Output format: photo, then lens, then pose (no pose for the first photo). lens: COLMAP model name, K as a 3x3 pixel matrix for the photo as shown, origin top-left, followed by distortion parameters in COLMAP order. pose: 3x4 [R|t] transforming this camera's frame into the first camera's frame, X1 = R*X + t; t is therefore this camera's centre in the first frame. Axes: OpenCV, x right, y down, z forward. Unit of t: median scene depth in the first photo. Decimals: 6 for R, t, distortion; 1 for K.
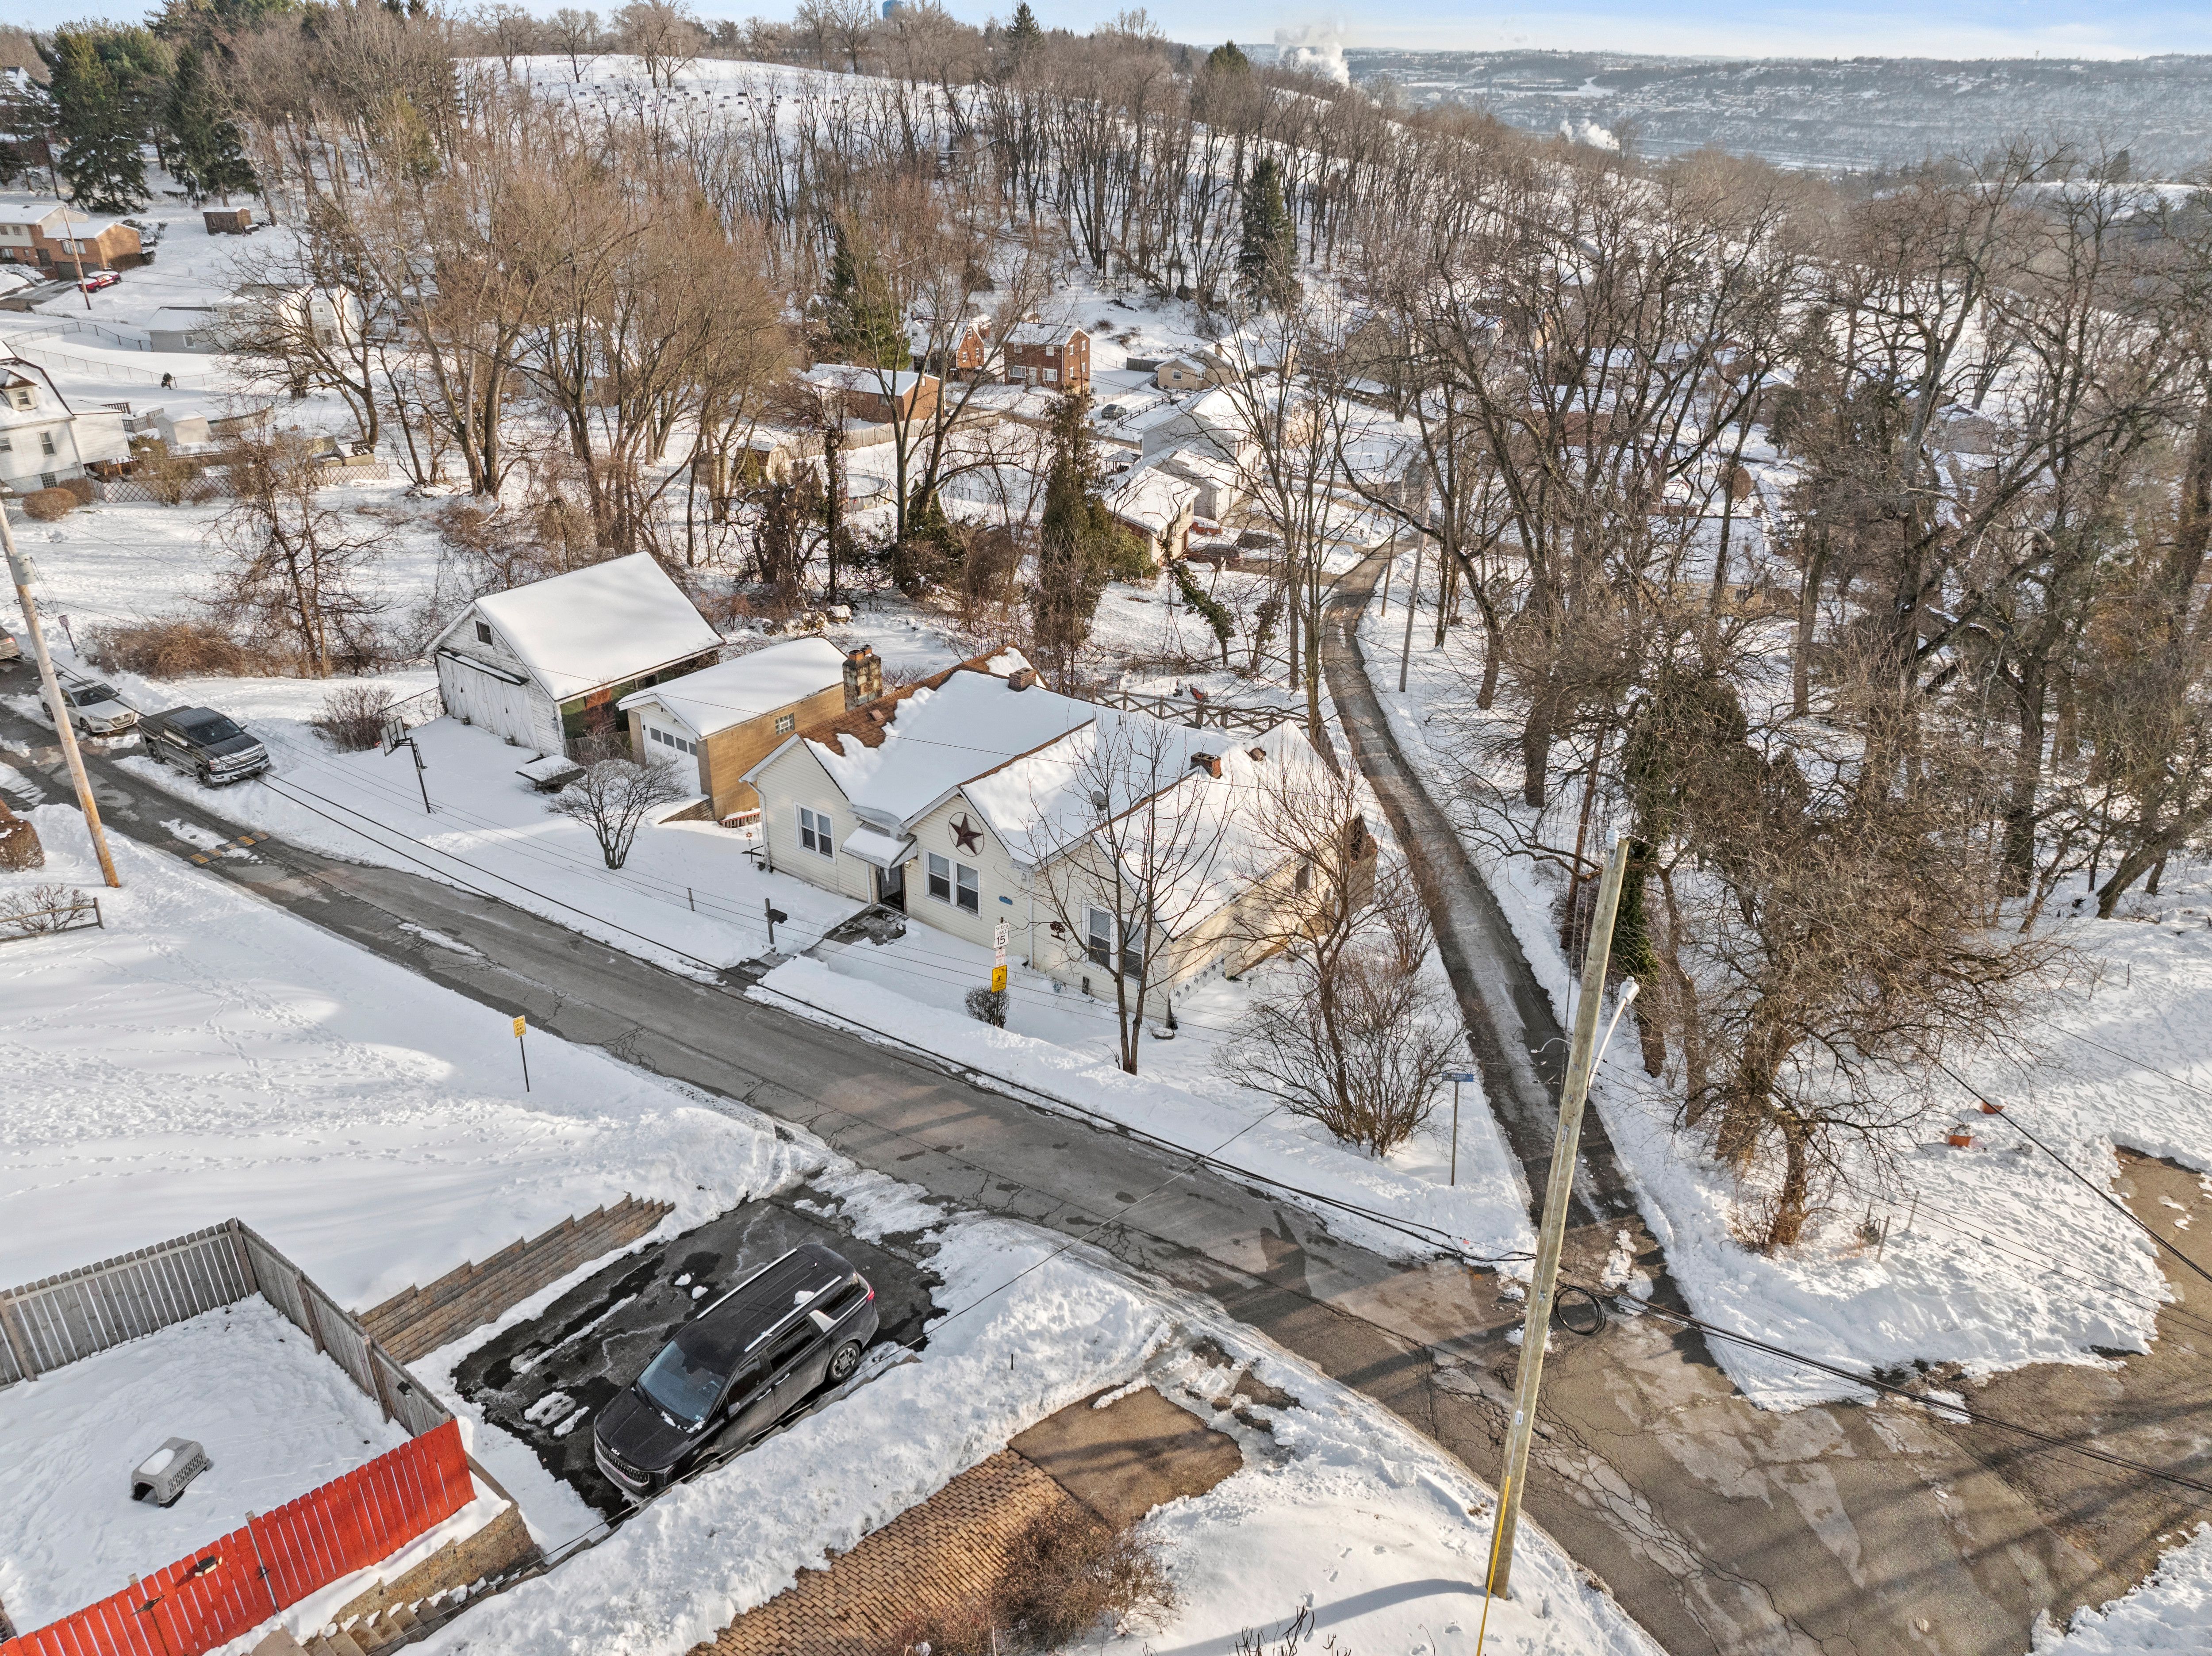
lens RADIAL K [[1550.7, 0, 1097.6], [0, 1550.7, 820.3], [0, 0, 1]] dist [-0.051751, 0.019443]
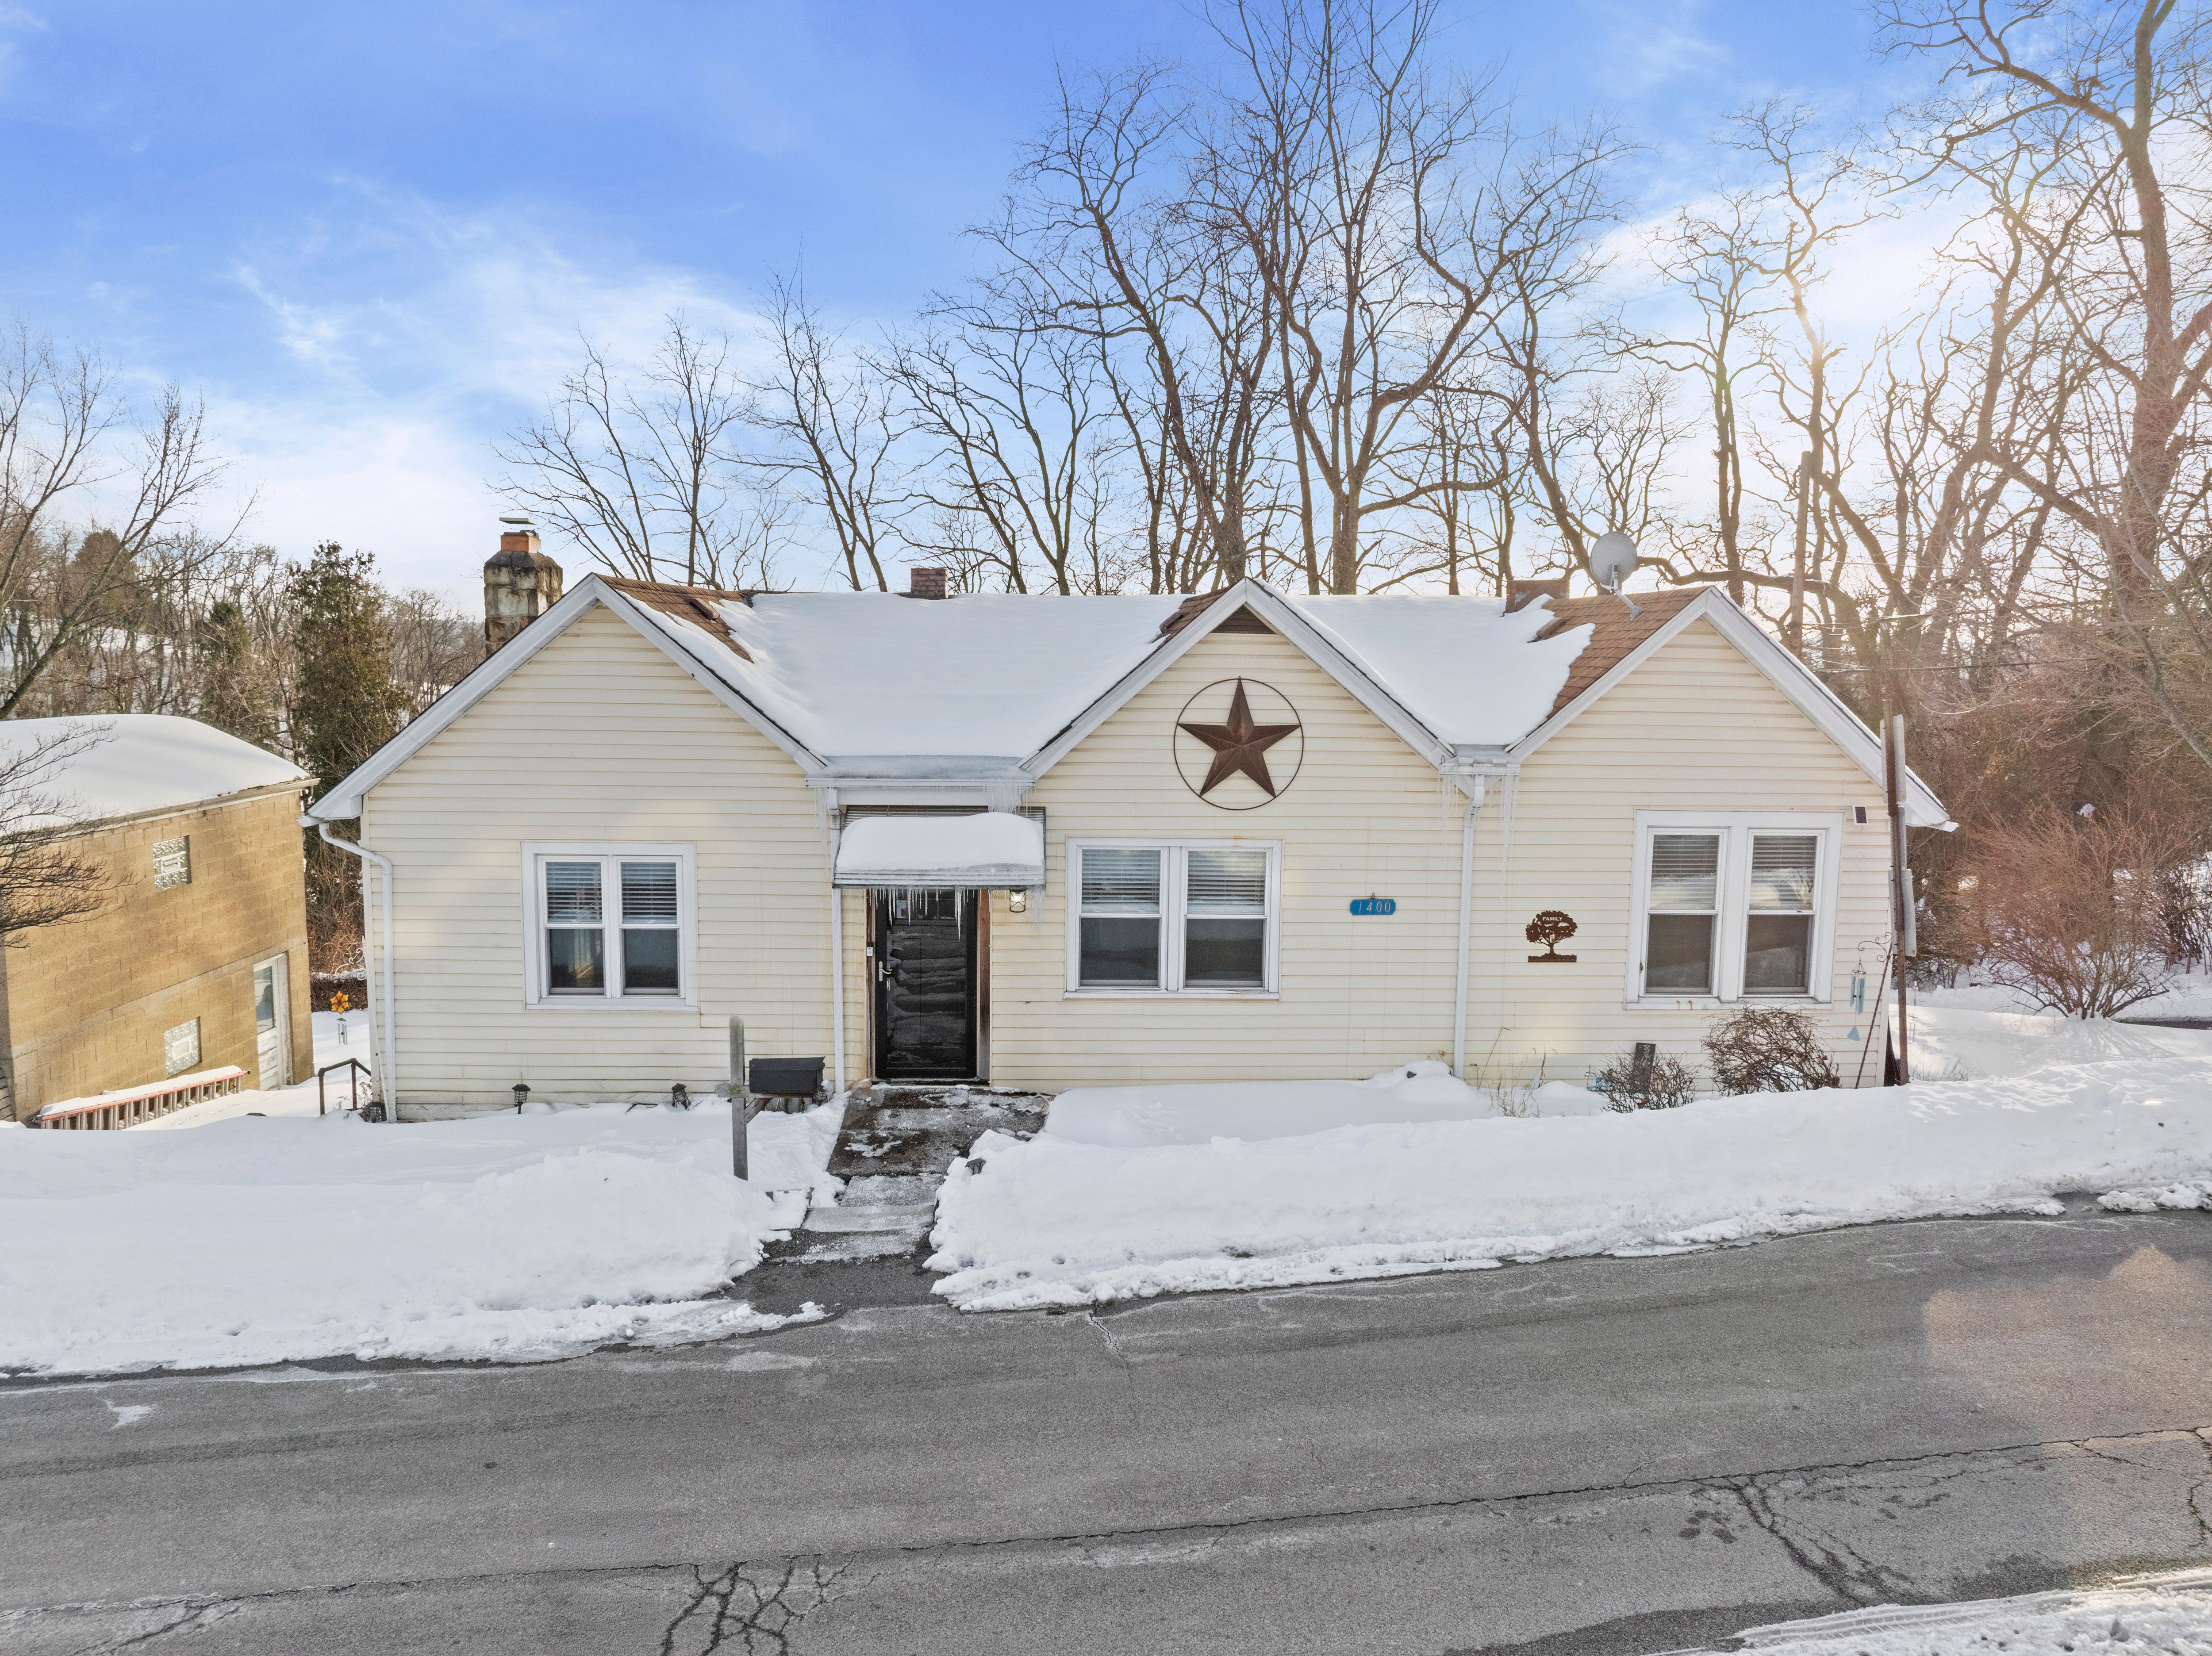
lens RADIAL K [[1550.7, 0, 1095.3], [0, 1550.7, 828.2], [0, 0, 1]] dist [-0.051751, 0.019443]
pose [[0.769329, -0.074831, 0.634455, -0.451501], [0.279462, 0.932475, -0.228890, 0.132826], [-0.574485, 0.353398, 0.738293, 1.019699]]
